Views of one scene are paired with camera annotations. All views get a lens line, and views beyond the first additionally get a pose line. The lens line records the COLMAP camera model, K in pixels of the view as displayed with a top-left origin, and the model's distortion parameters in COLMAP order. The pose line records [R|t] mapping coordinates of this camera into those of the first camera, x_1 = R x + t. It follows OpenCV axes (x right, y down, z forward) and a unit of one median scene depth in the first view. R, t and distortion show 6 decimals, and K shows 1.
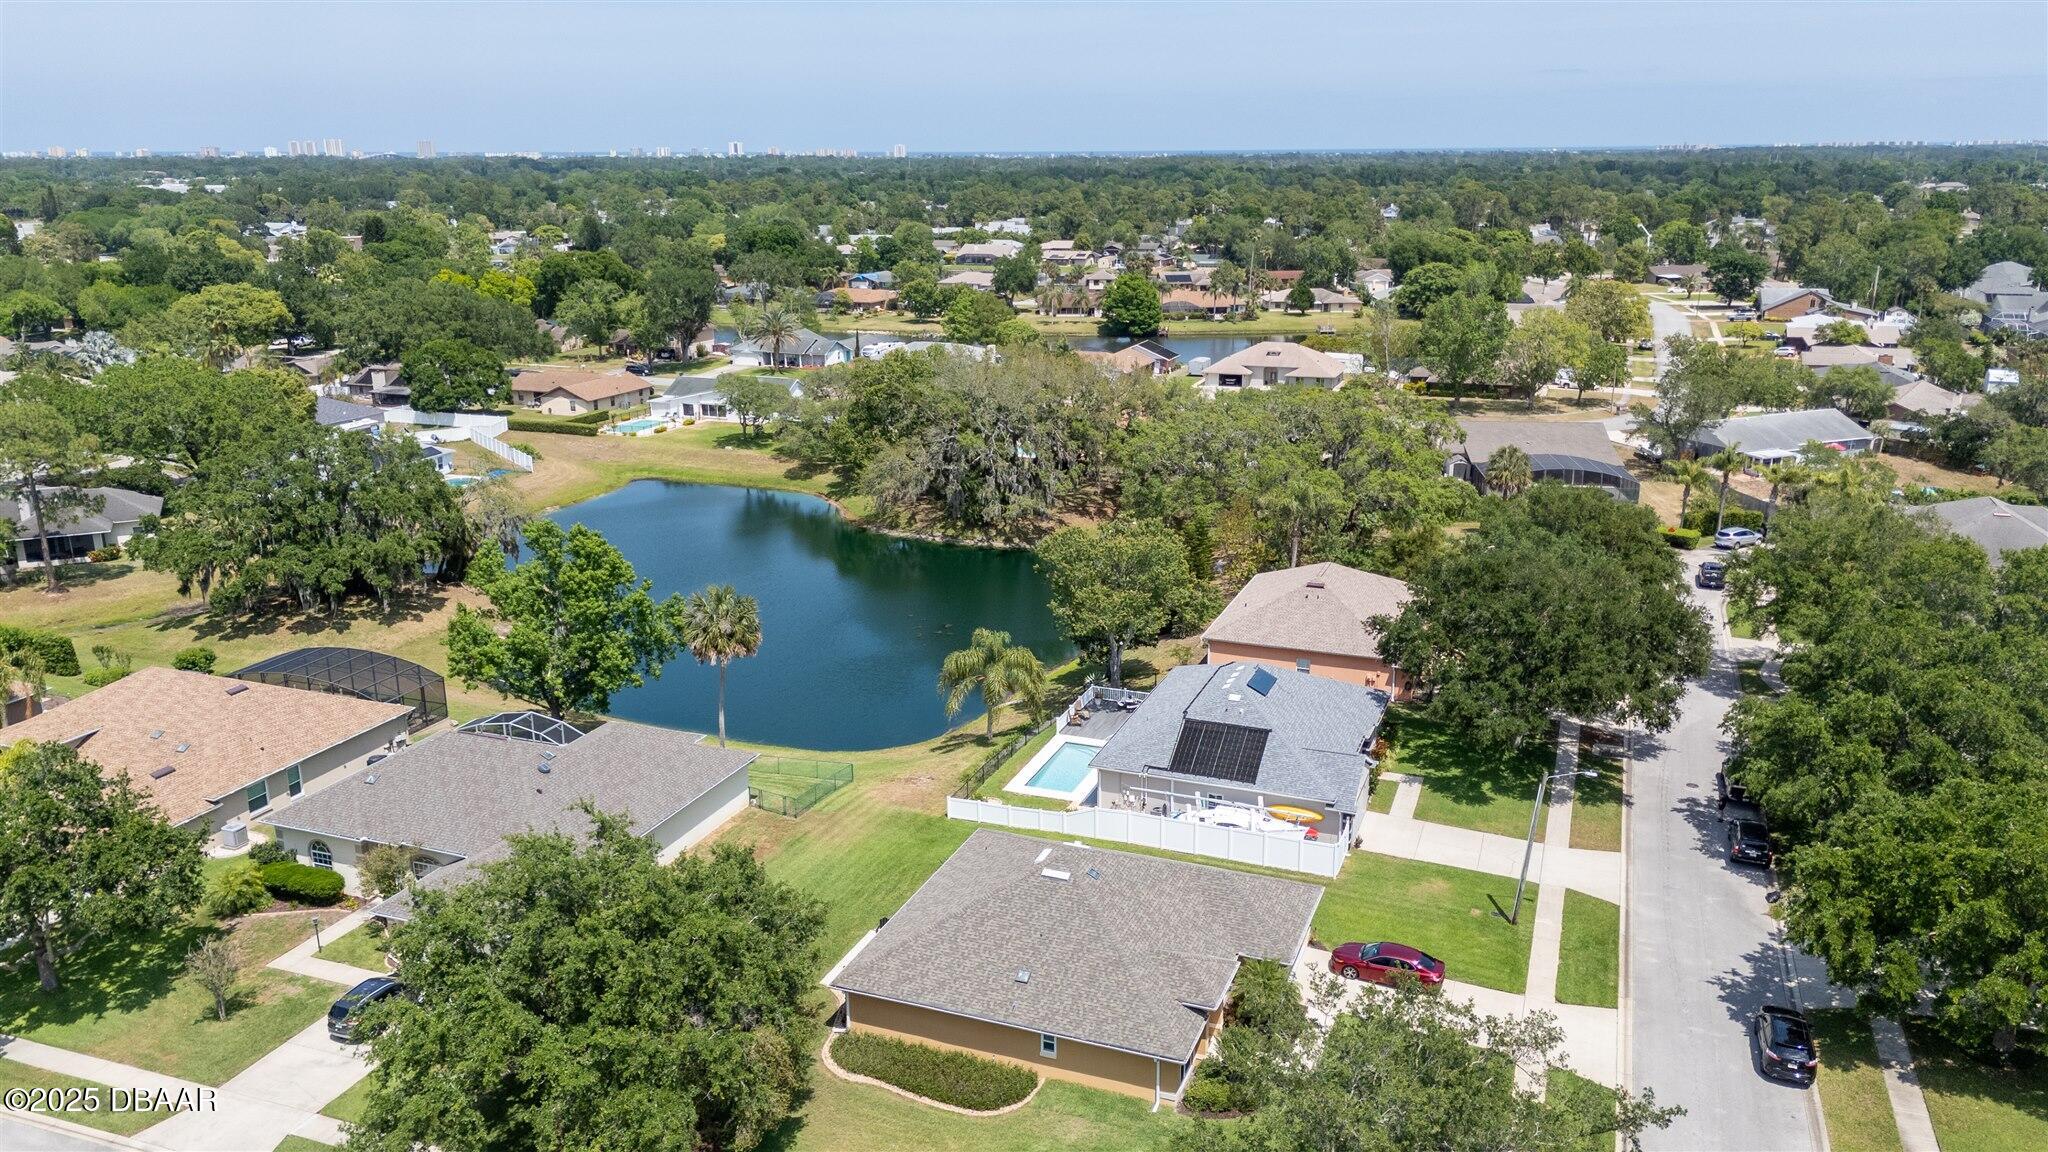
lens RADIAL K [[1504.3, 0, 1027.5], [0, 1504.3, 577.2], [0, 0, 1]] dist [0.077855, -0.086153]
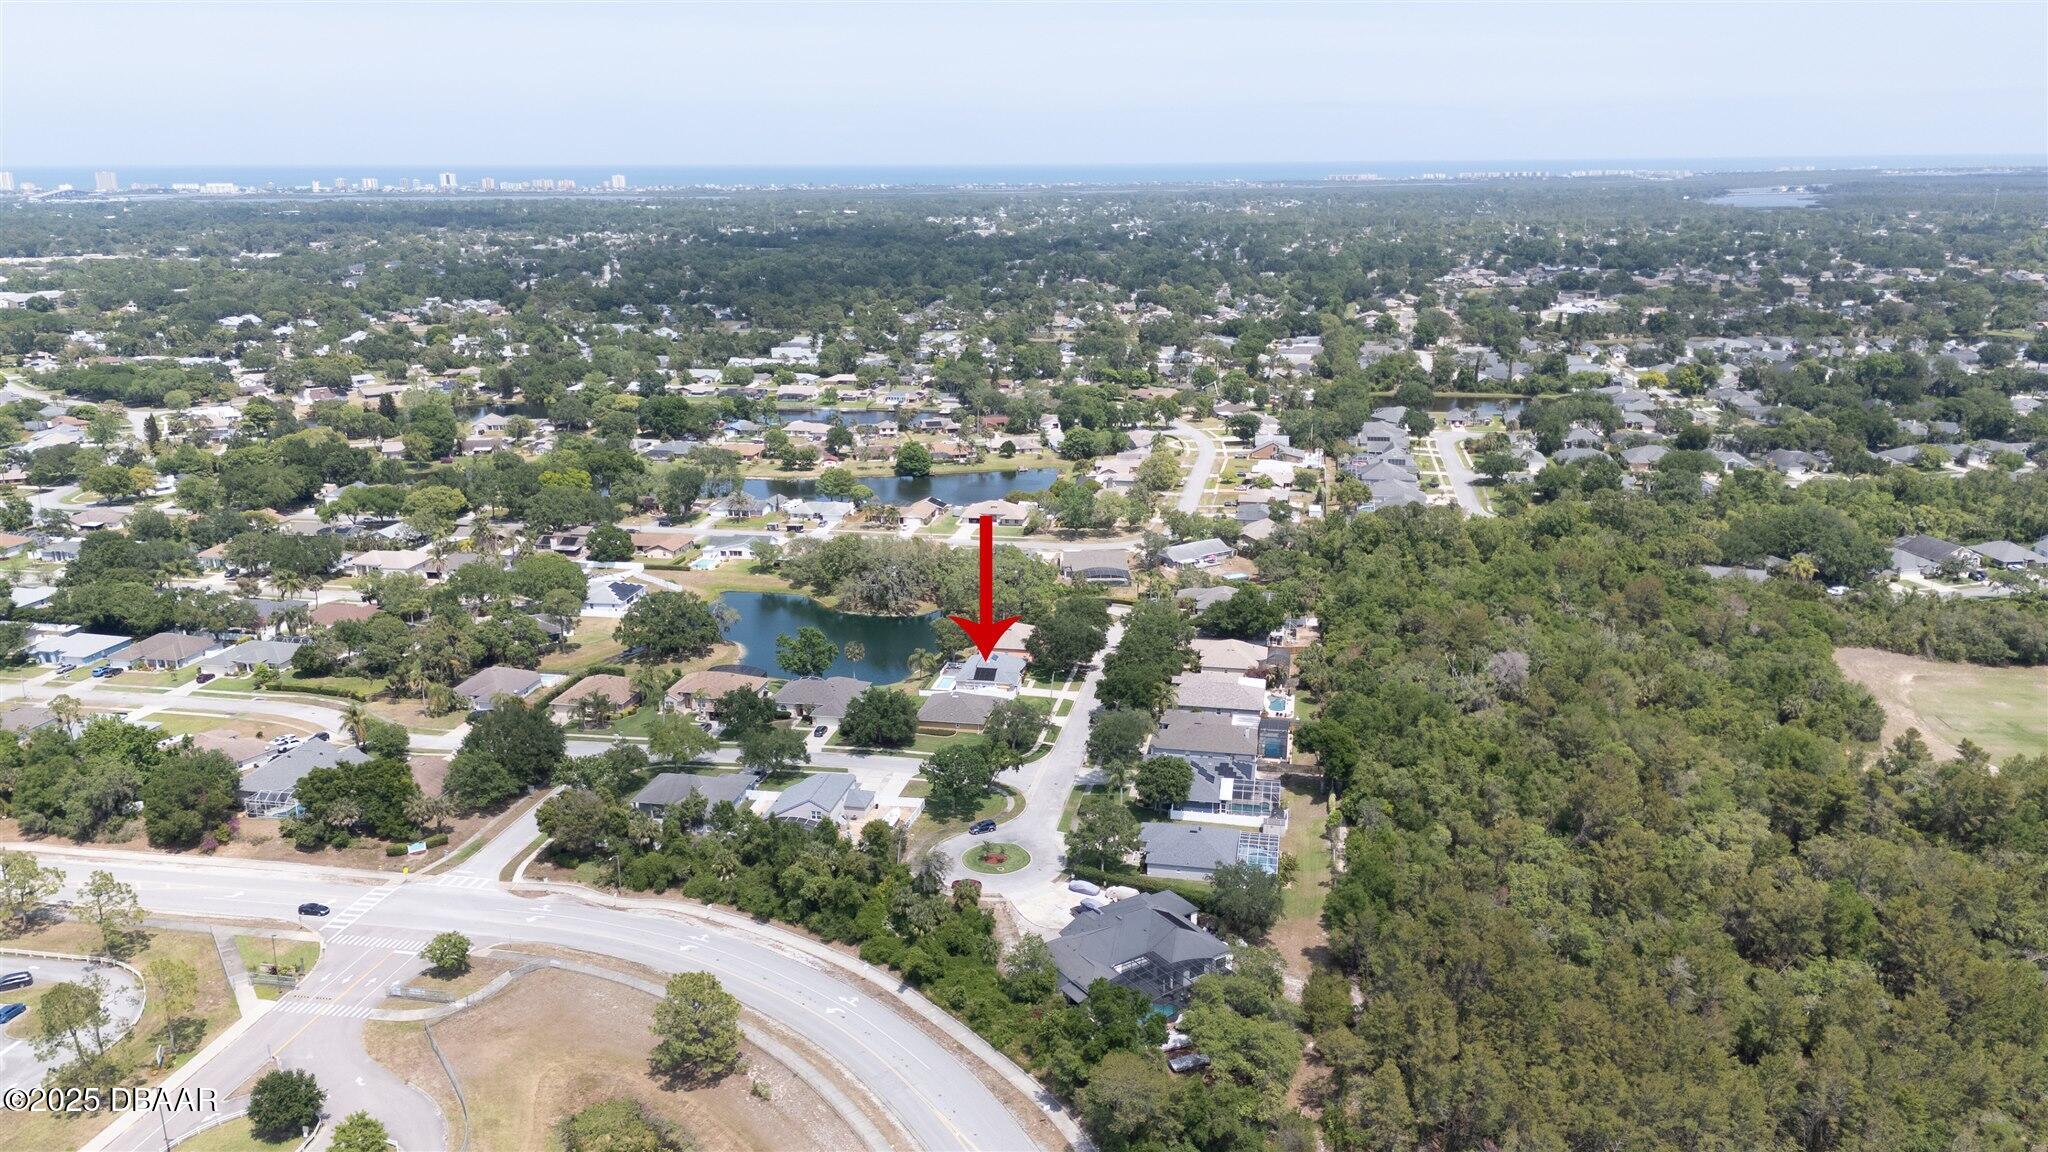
lens RADIAL K [[1504.3, 0, 1027.5], [0, 1504.3, 577.2], [0, 0, 1]] dist [0.077855, -0.086153]
pose [[0.983449, -0.051154, 0.173813, -0.242795], [0.052270, 0.998631, -0.001847, -0.071502], [-0.173481, 0.010902, 0.984777, -1.622861]]
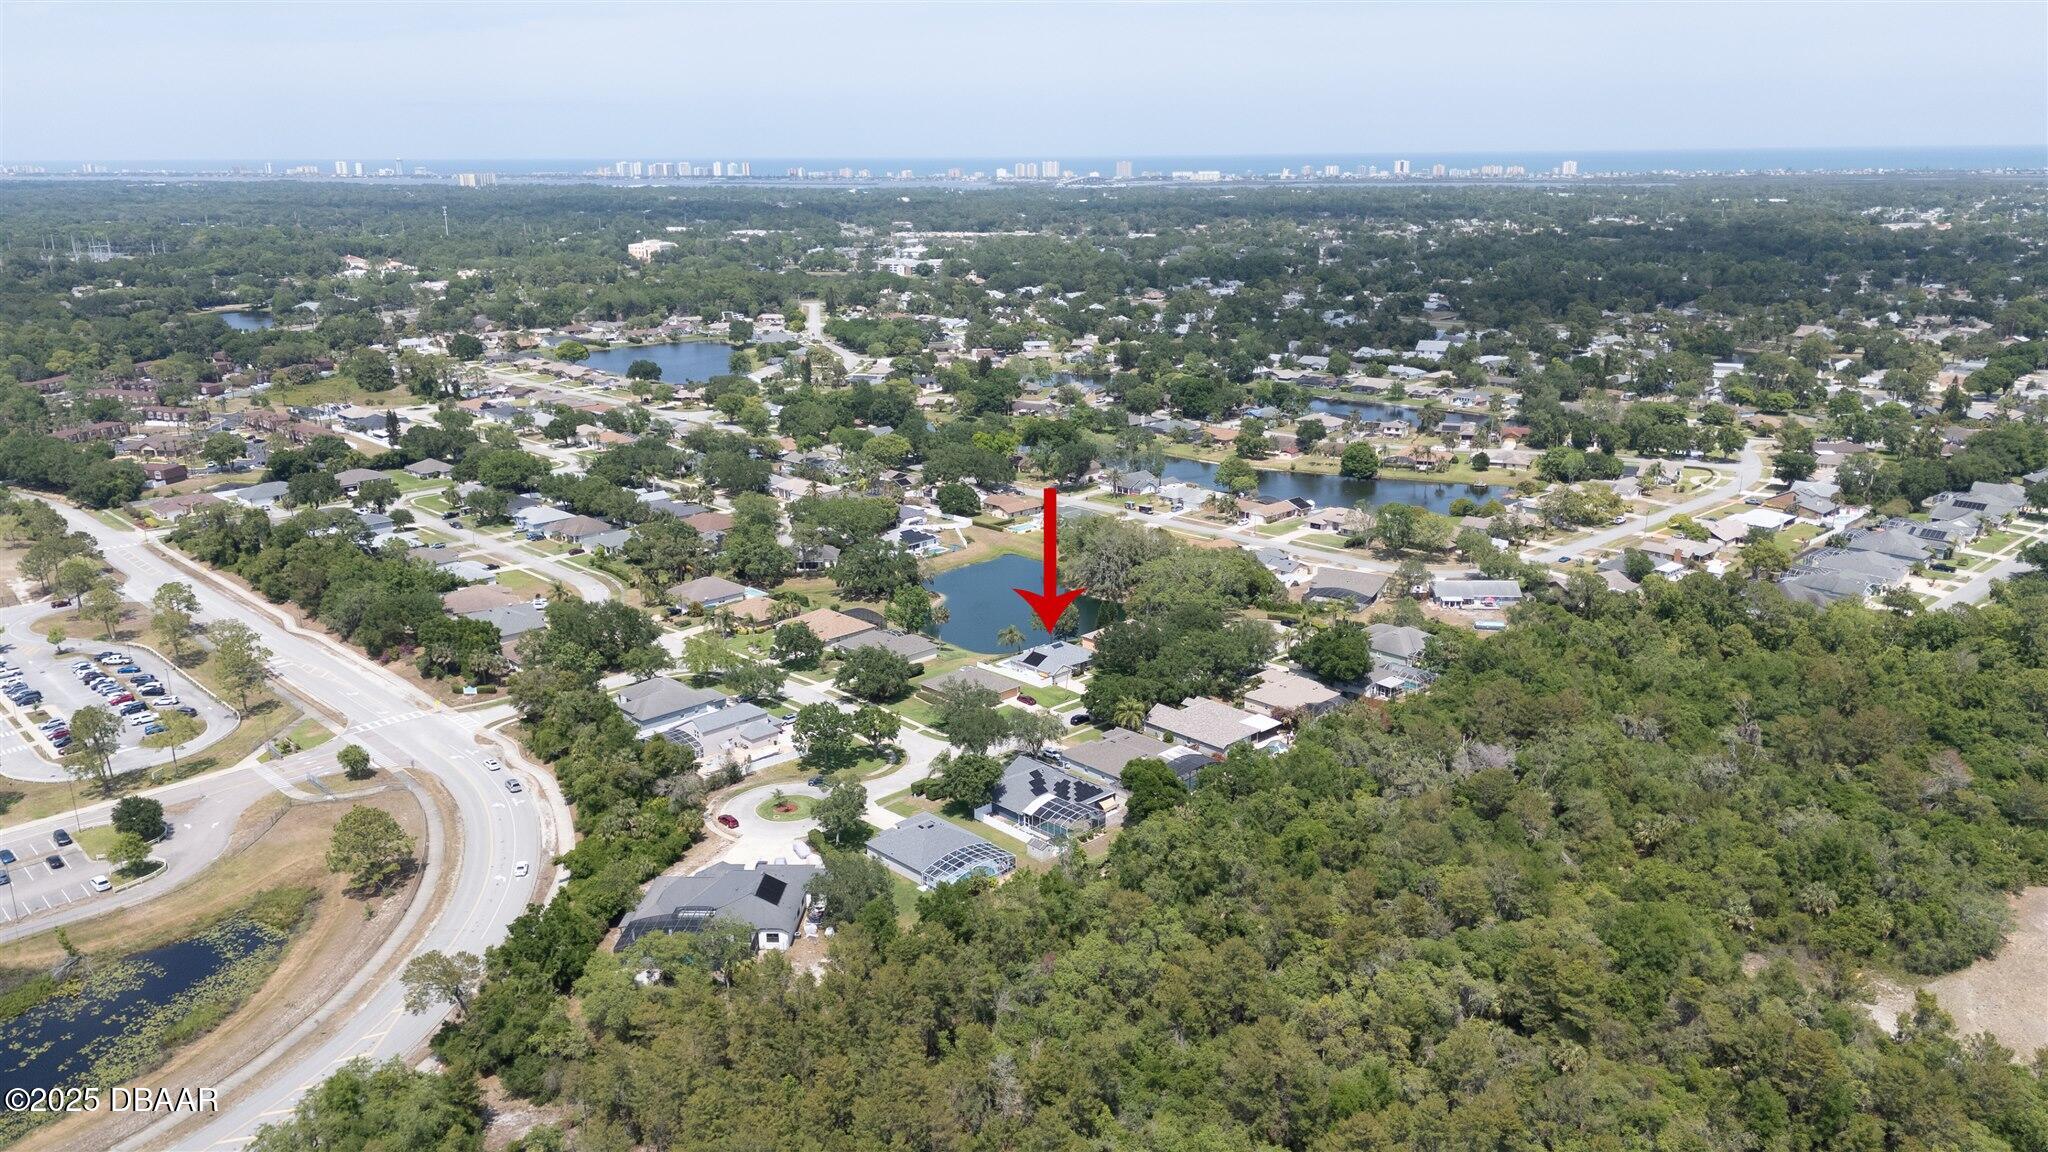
lens RADIAL K [[1504.3, 0, 1027.5], [0, 1504.3, 577.2], [0, 0, 1]] dist [0.077855, -0.086153]
pose [[0.907535, 0.110949, -0.405056, 0.937656], [-0.110524, 0.993571, 0.024518, -0.110277], [0.405173, 0.022517, 0.913963, -1.495054]]
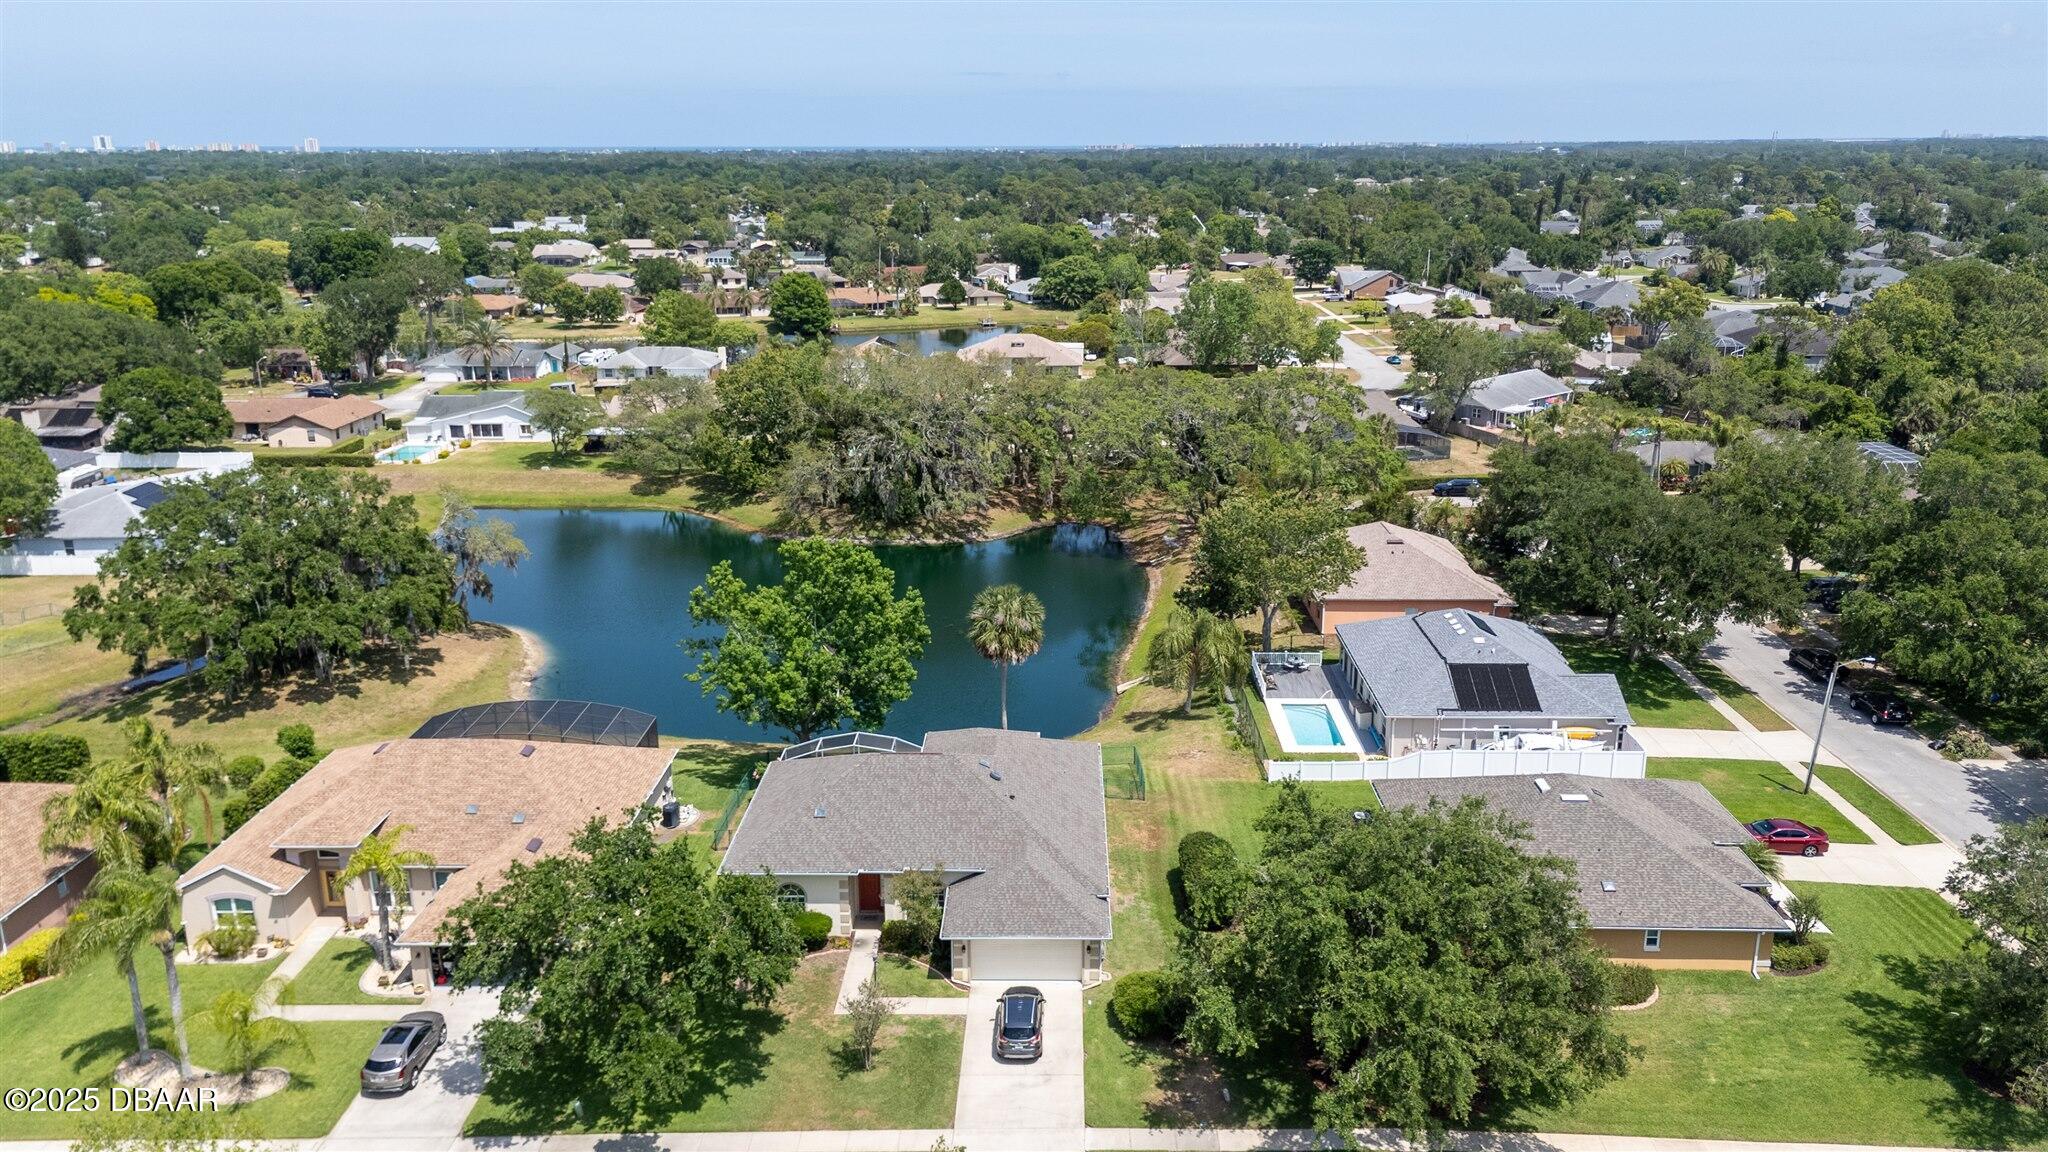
lens RADIAL K [[1504.3, 0, 1027.5], [0, 1504.3, 577.2], [0, 0, 1]] dist [0.077855, -0.086153]
pose [[0.939348, -0.094650, 0.329647, -0.294532], [0.094062, 0.995408, 0.017771, -0.009671], [-0.329815, 0.014314, 0.943937, 0.028443]]
